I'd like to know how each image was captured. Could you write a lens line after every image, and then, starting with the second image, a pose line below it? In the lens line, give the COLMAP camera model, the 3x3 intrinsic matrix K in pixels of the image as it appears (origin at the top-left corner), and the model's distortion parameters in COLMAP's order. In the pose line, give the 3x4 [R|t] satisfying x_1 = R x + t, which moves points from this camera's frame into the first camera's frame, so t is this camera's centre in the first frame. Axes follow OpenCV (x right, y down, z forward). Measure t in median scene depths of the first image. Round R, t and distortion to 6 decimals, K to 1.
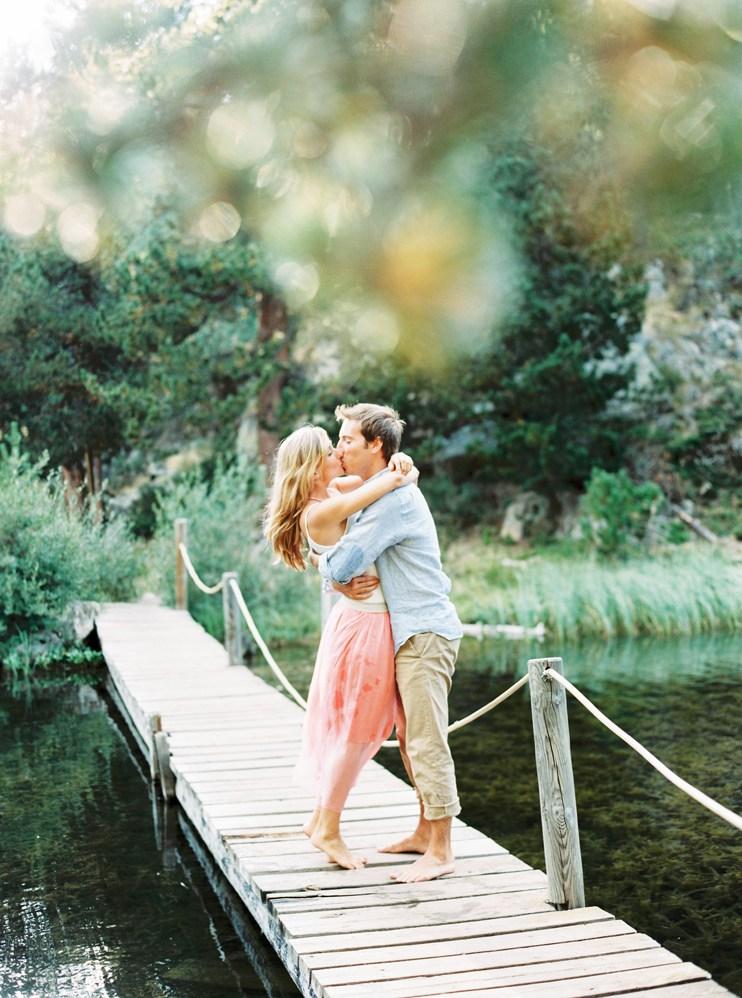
lens RADIAL K [[1561.6, 0, 398.7], [0, 1561.6, 500.7], [0, 0, 1]] dist [-0.107893, 0.015029]
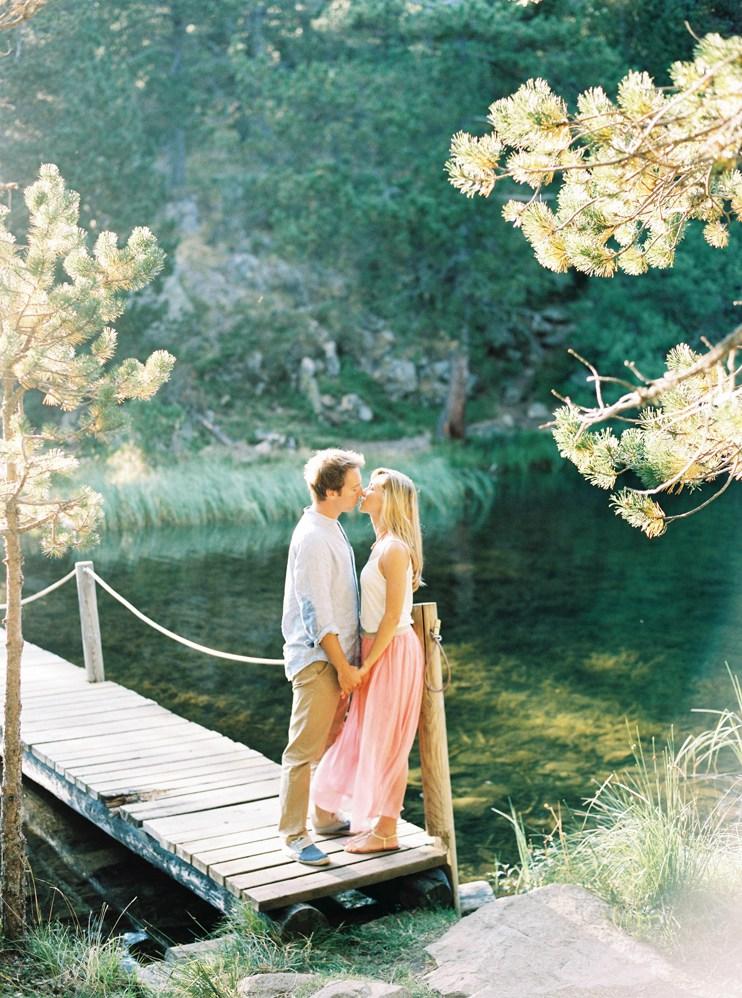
lens RADIAL K [[1561.6, 0, 398.7], [0, 1561.6, 500.7], [0, 0, 1]] dist [-0.107893, 0.015029]
pose [[0.959920, -0.008050, 0.280160, -0.017266], [-0.015833, 0.996434, 0.082880, -0.033352], [-0.279828, -0.083994, 0.956369, -0.227318]]
